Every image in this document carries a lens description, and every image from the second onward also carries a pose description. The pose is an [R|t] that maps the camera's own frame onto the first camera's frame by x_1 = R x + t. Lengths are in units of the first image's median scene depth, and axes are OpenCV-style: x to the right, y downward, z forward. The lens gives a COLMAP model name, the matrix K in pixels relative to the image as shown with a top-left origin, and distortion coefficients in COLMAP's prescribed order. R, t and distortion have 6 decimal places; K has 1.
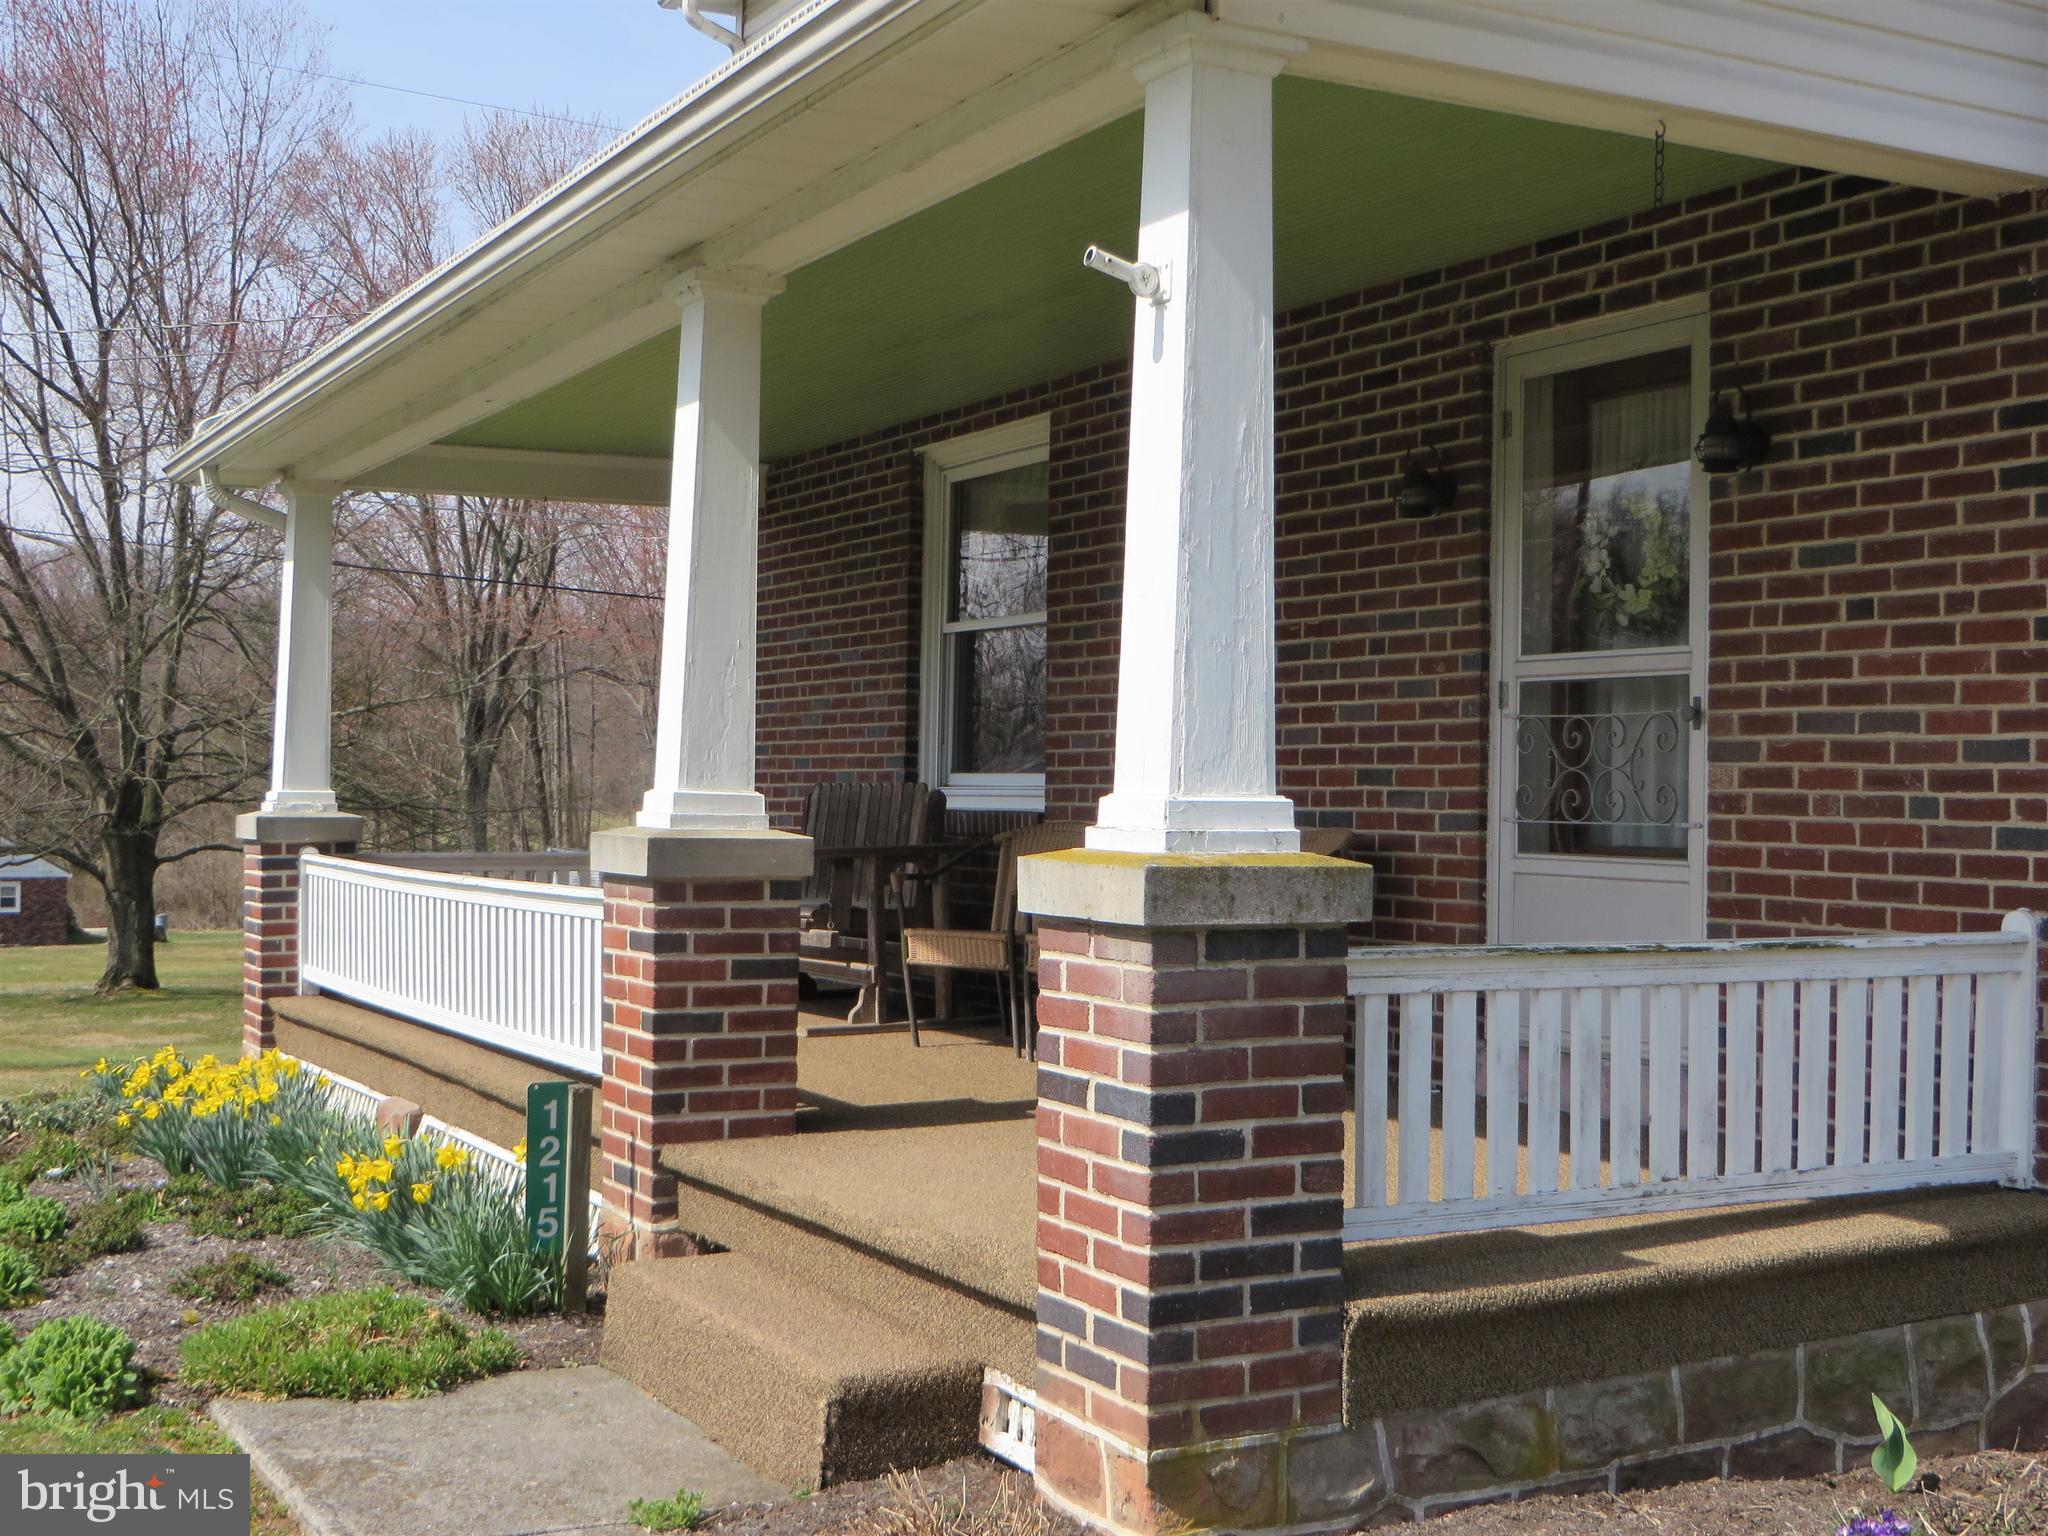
lens RADIAL K [[2614.7, 0, 1024.0], [0, 2614.7, 768.0], [0, 0, 1]] dist [-0.013524, -0.010541]
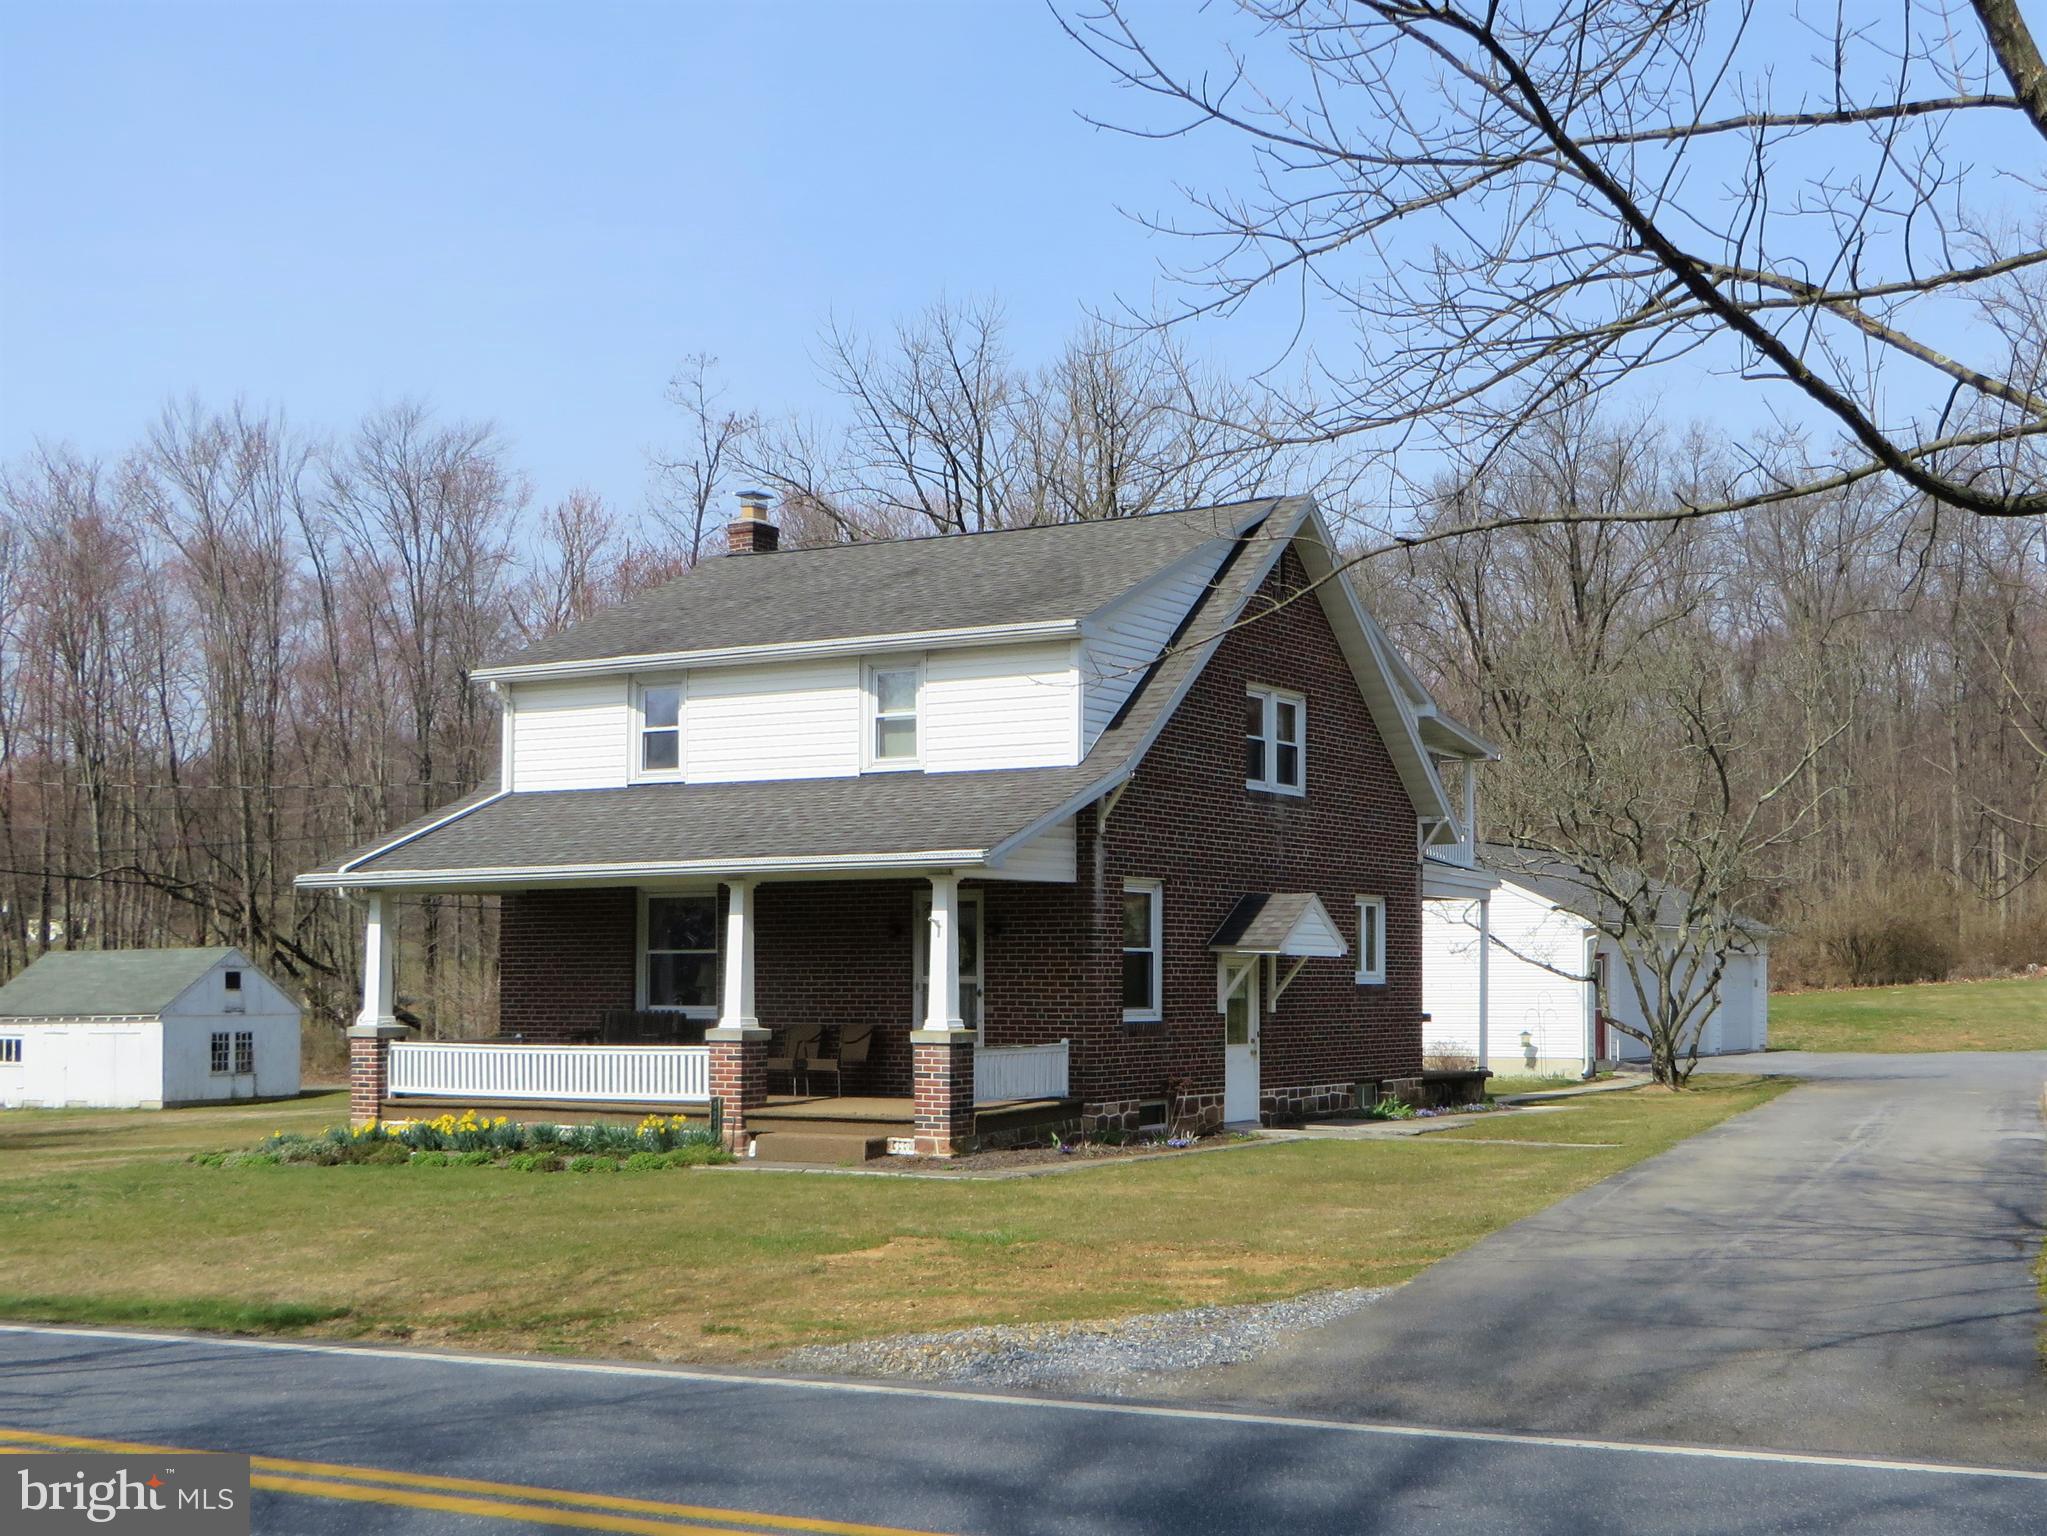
lens RADIAL K [[2748.1, 0, 1023.5], [0, 2748.1, 768.0], [0, 0, 1]] dist [-0.031849, -0.035065]
pose [[0.878177, 0.019212, 0.477950, -1.743022], [0.010230, 0.998210, -0.058922, -0.118893], [-0.478227, 0.056633, 0.876408, -2.818008]]
